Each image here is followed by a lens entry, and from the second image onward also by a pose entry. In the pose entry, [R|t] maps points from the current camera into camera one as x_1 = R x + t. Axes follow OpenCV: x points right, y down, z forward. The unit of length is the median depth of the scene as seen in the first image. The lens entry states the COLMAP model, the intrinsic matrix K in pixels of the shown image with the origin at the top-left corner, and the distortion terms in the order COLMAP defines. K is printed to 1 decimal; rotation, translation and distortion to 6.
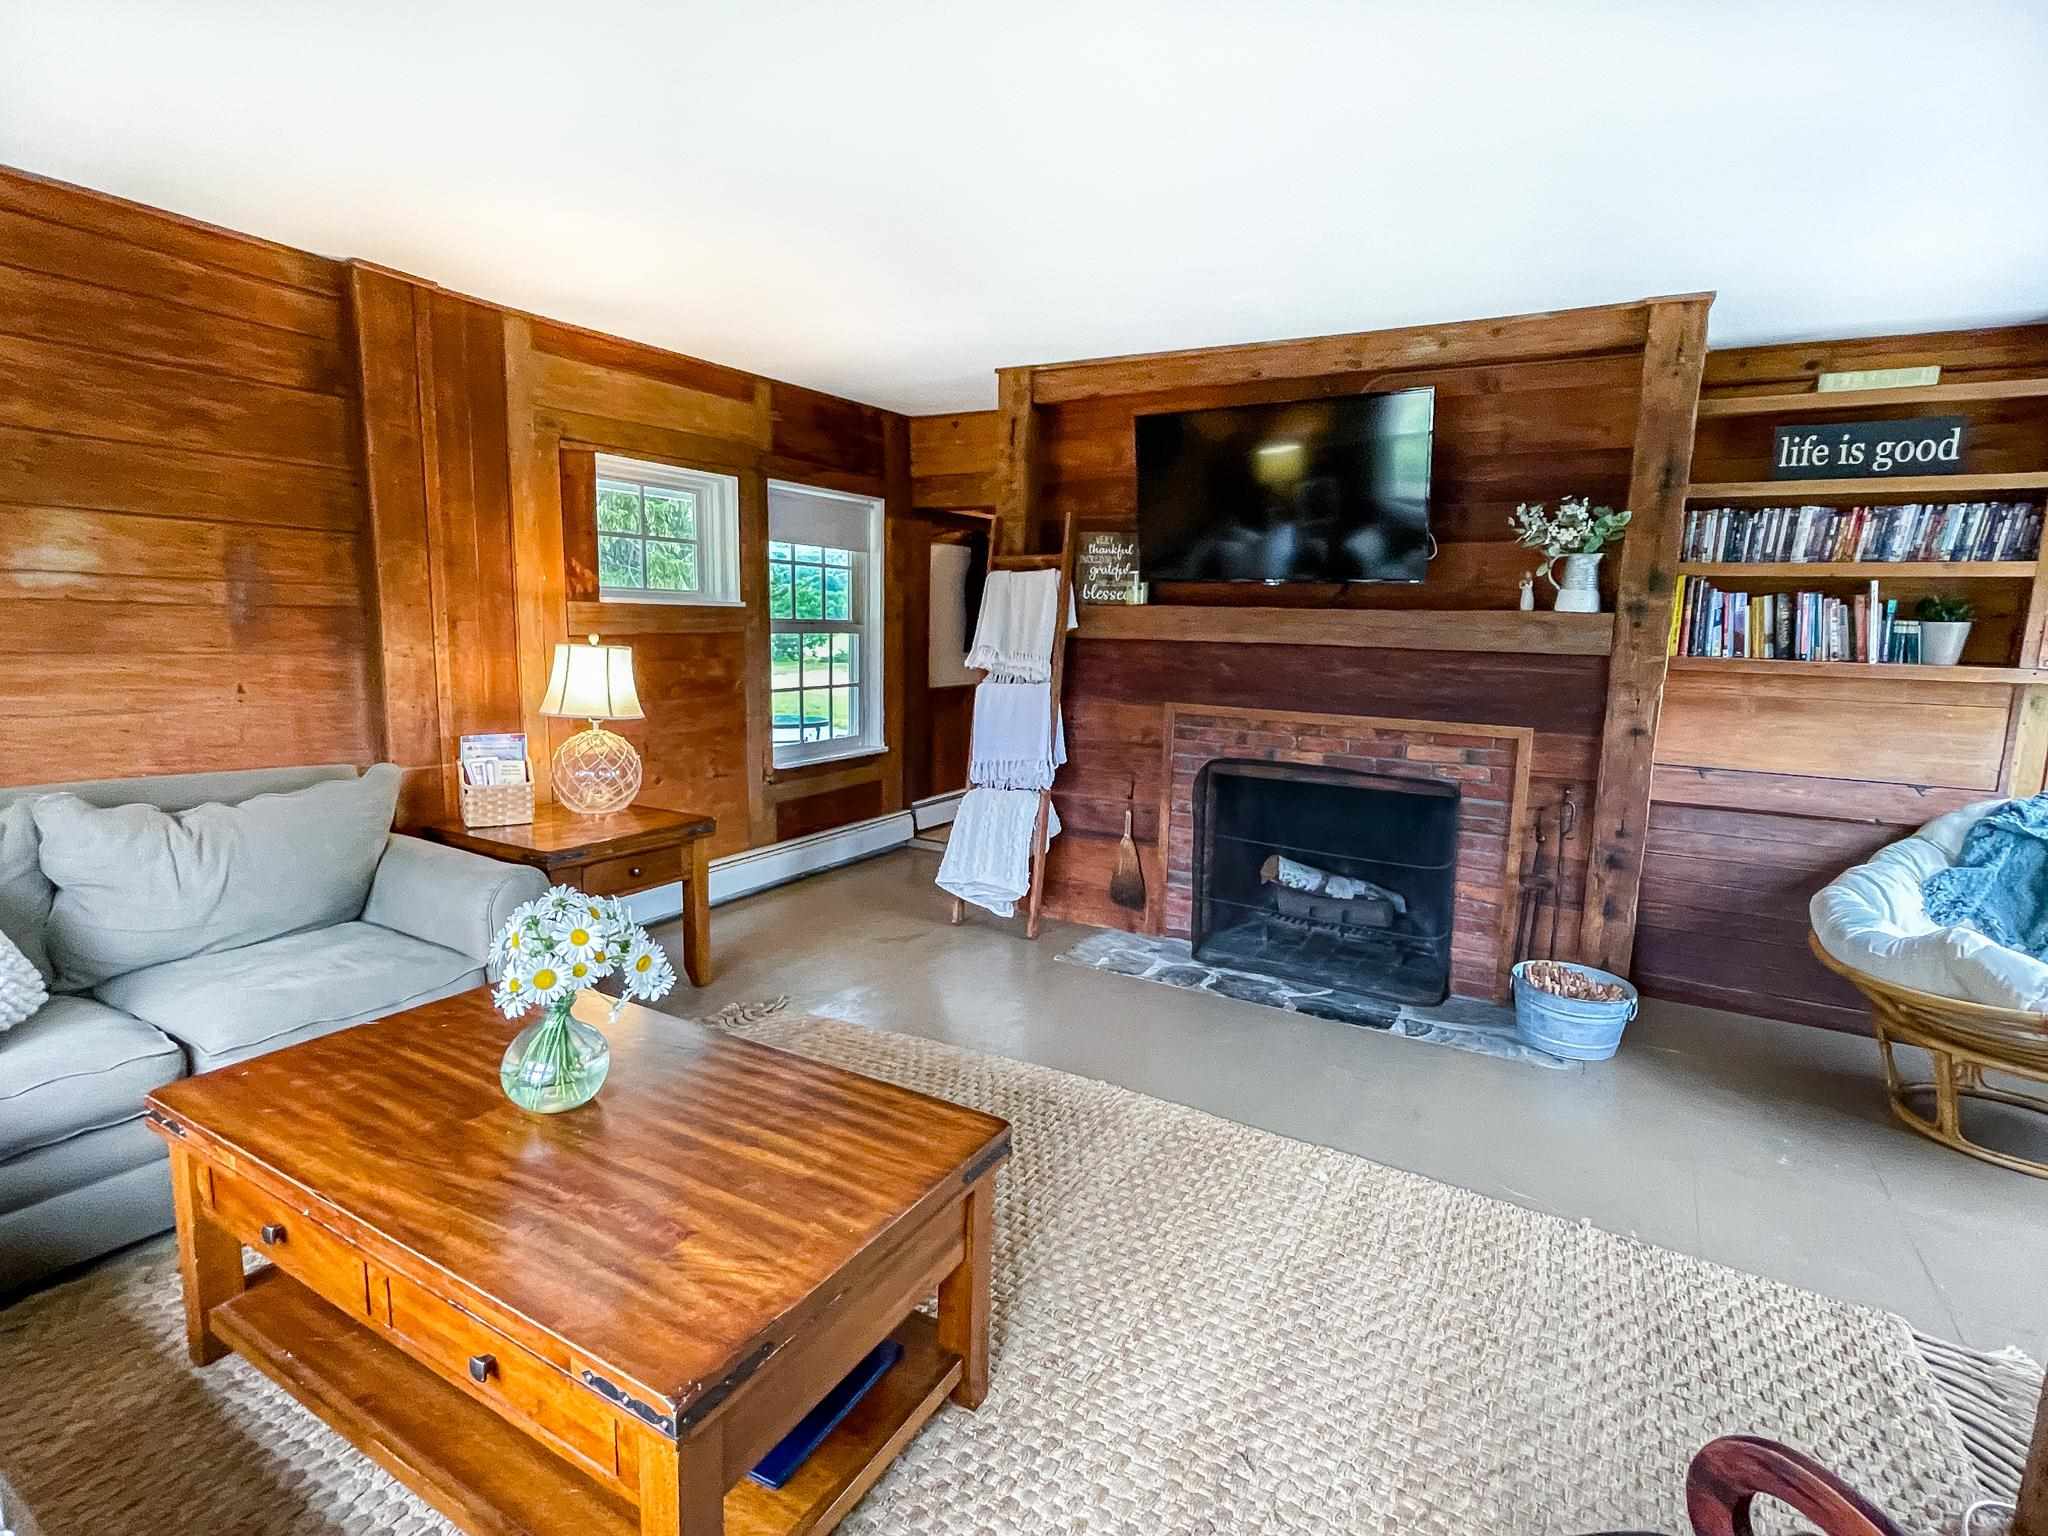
lens RADIAL K [[1004.2, 0, 1017.8], [0, 1004.2, 765.2], [0, 0, 1]] dist [-0.002096, 0.000312]
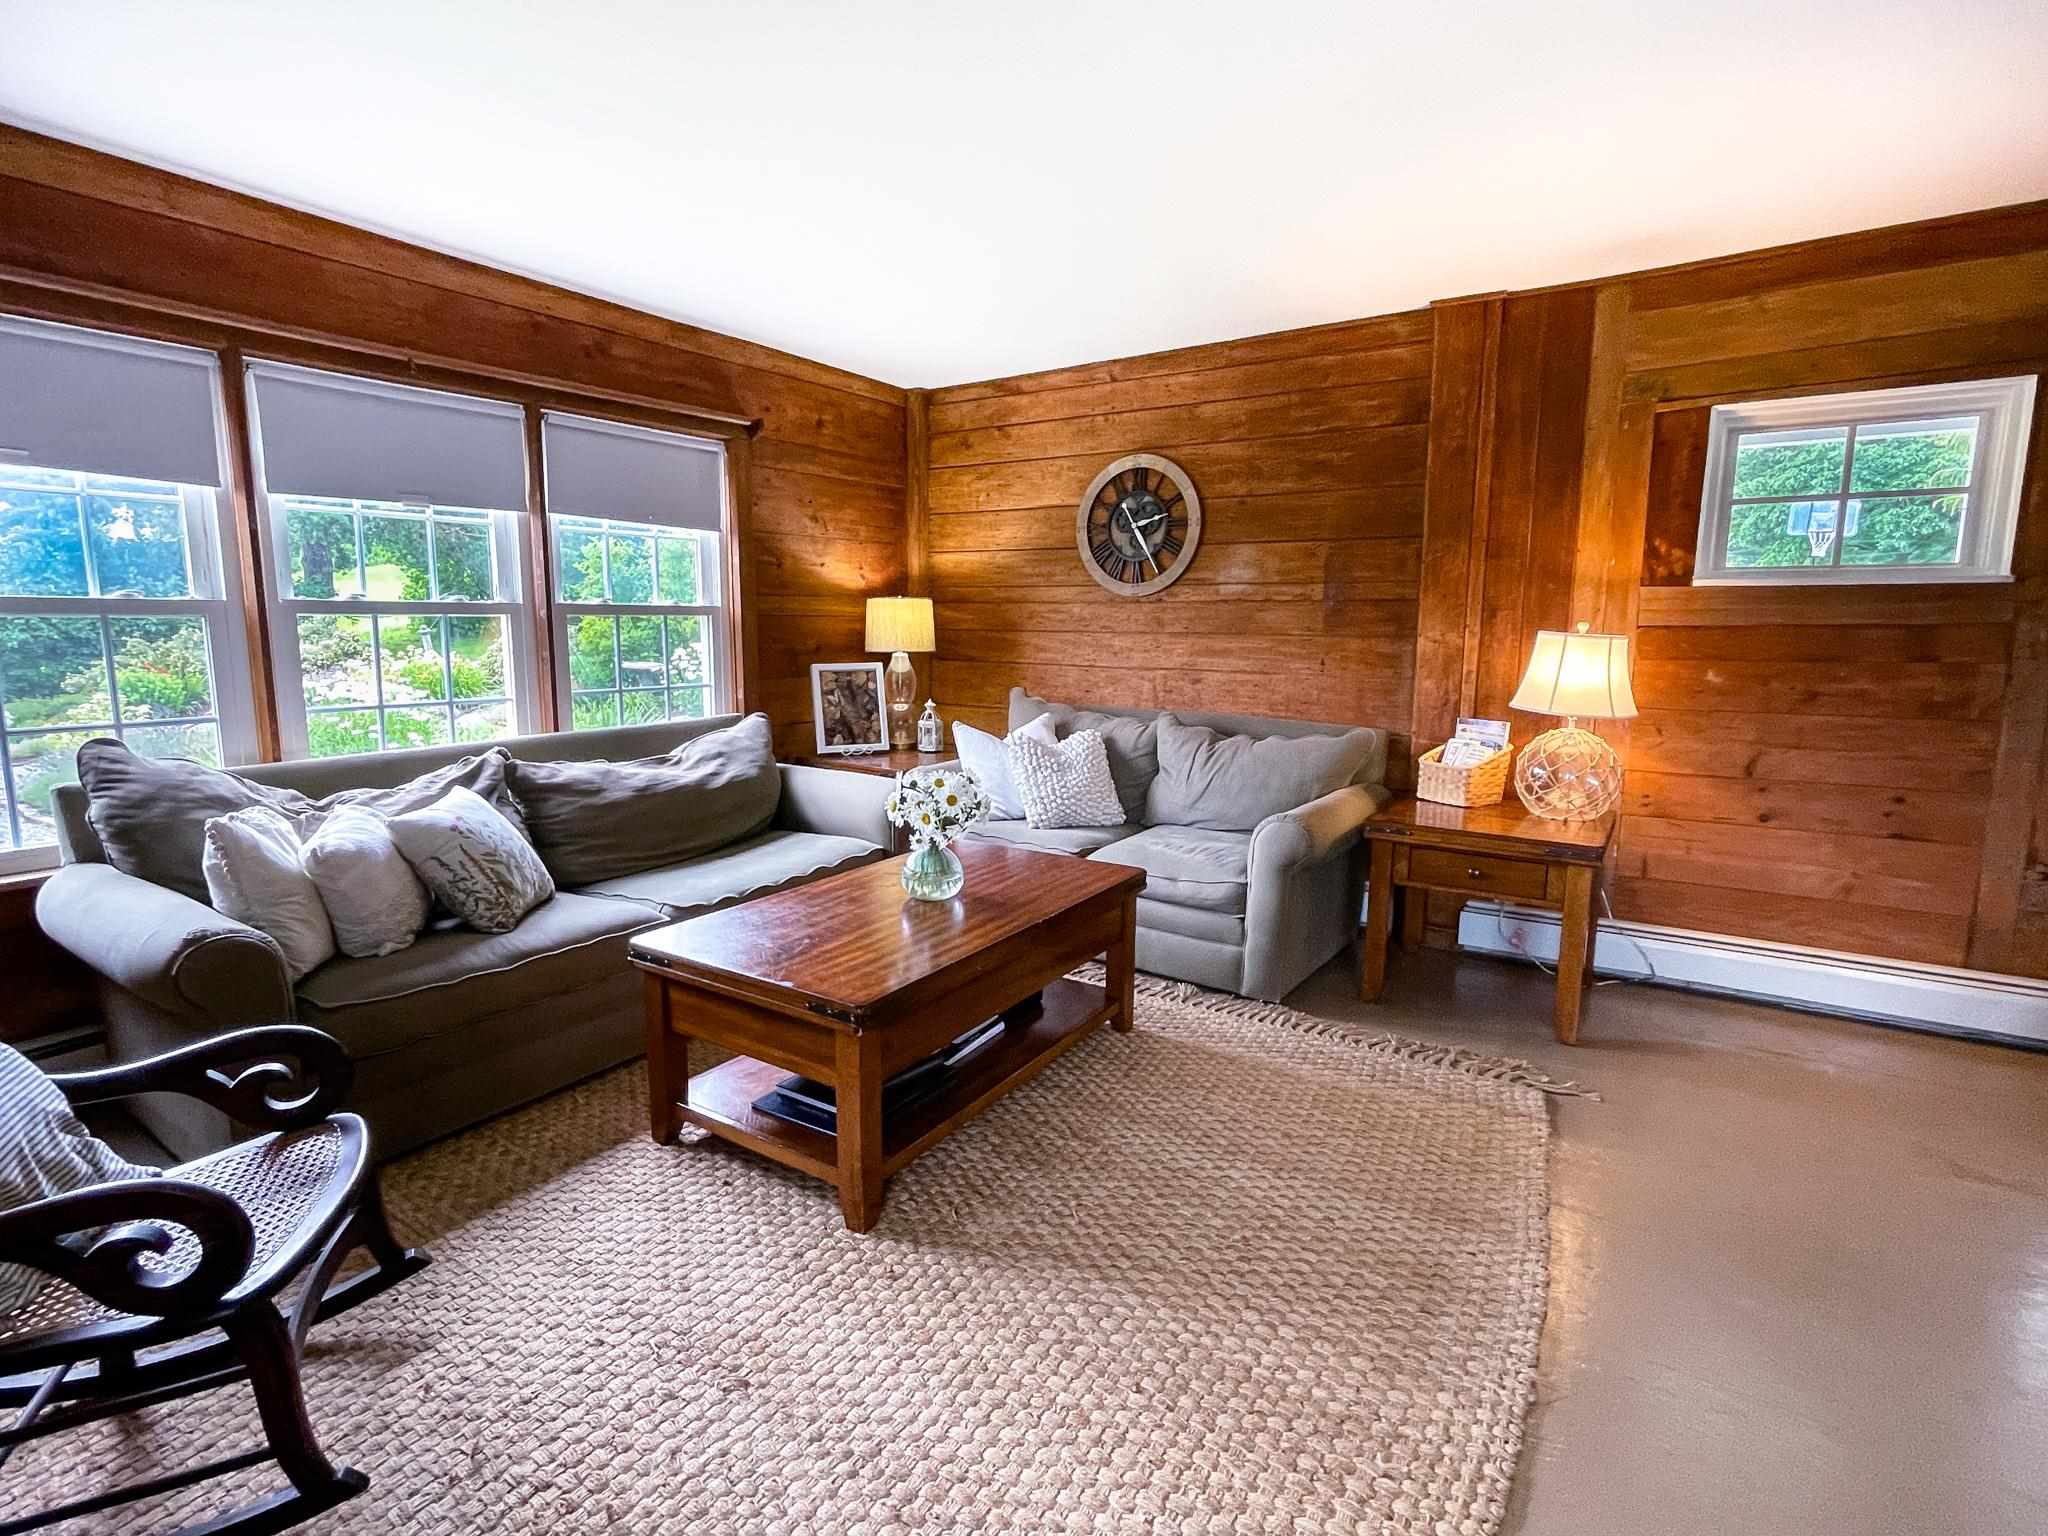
lens RADIAL K [[1004.2, 0, 1008.1], [0, 1004.2, 768.1], [0, 0, 1]] dist [-0.002096, 0.000312]
pose [[-0.062191, 0.122406, -0.990530, 0.560030], [-0.150605, 0.979936, 0.130553, -0.045038], [0.986636, 0.157298, -0.042509, 0.601162]]
